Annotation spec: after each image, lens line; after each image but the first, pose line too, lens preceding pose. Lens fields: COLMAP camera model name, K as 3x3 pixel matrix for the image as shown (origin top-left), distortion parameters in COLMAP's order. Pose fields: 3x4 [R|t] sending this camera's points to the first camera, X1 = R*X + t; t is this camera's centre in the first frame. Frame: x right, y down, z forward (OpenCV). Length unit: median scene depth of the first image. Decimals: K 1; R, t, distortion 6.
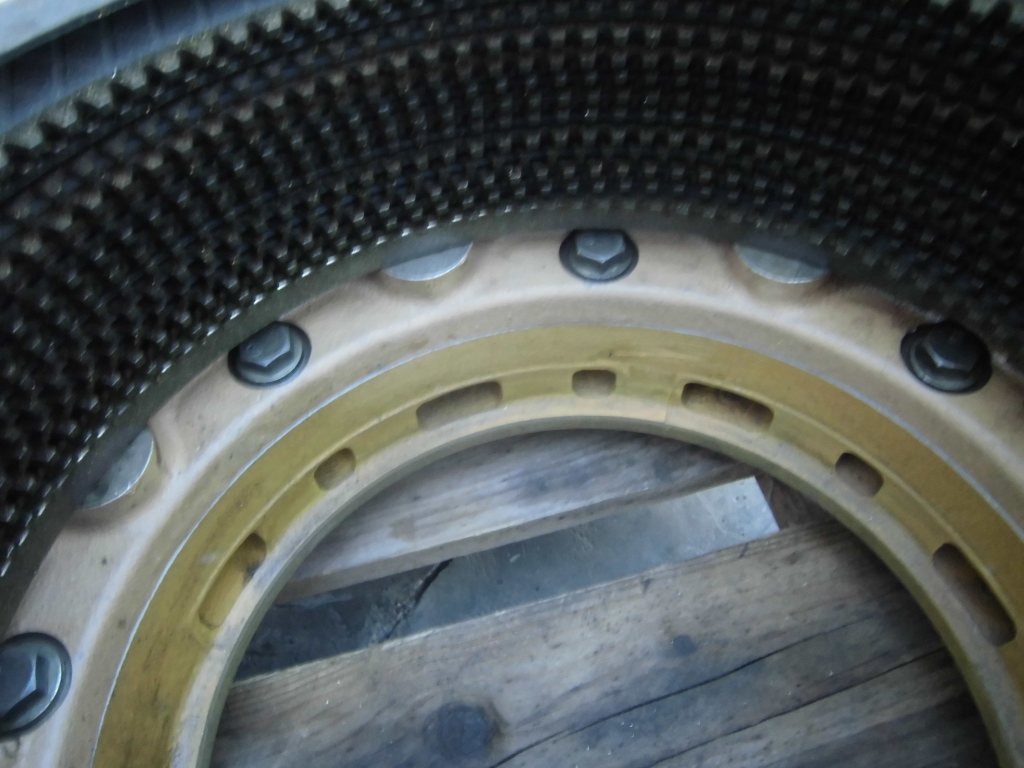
lens RADIAL K [[796.4, 0, 502.8], [0, 796.4, 377.3], [0, 0, 1]] dist [-0.104072, 0.075448]
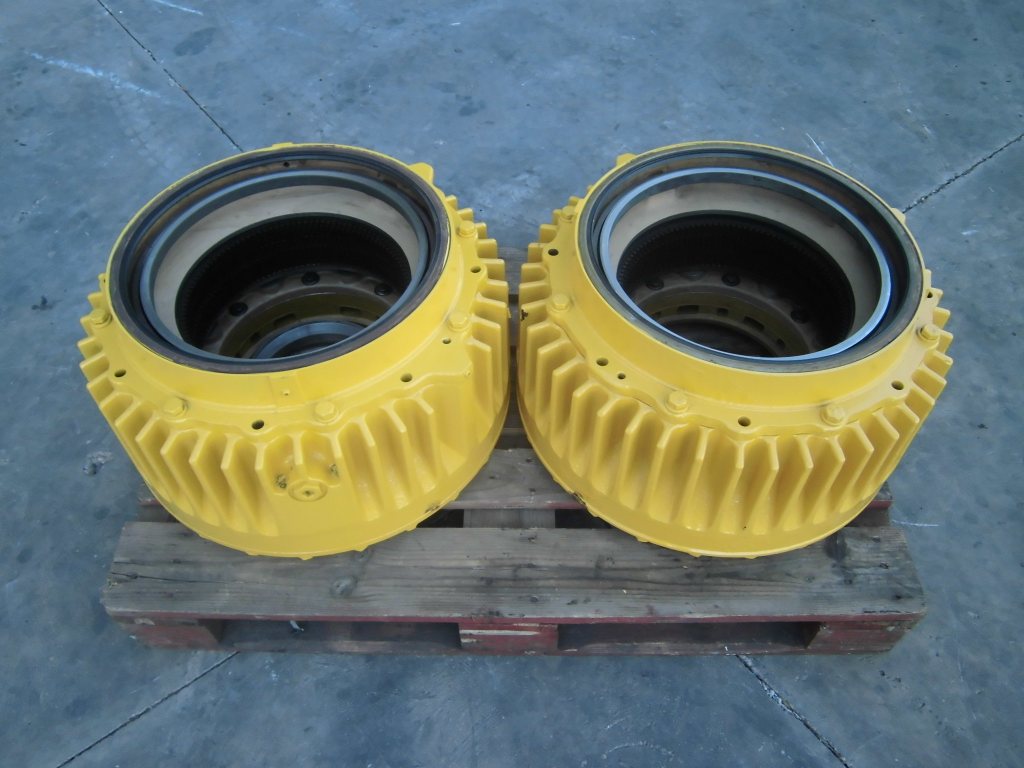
lens RADIAL K [[796.4, 0, 505.9], [0, 796.4, 382.3], [0, 0, 1]] dist [-0.104072, 0.075448]
pose [[0.962144, 0.235870, -0.136546, -0.336395], [-0.243888, 0.968755, -0.045074, 0.865869], [0.121648, 0.076670, 0.989608, -3.322754]]
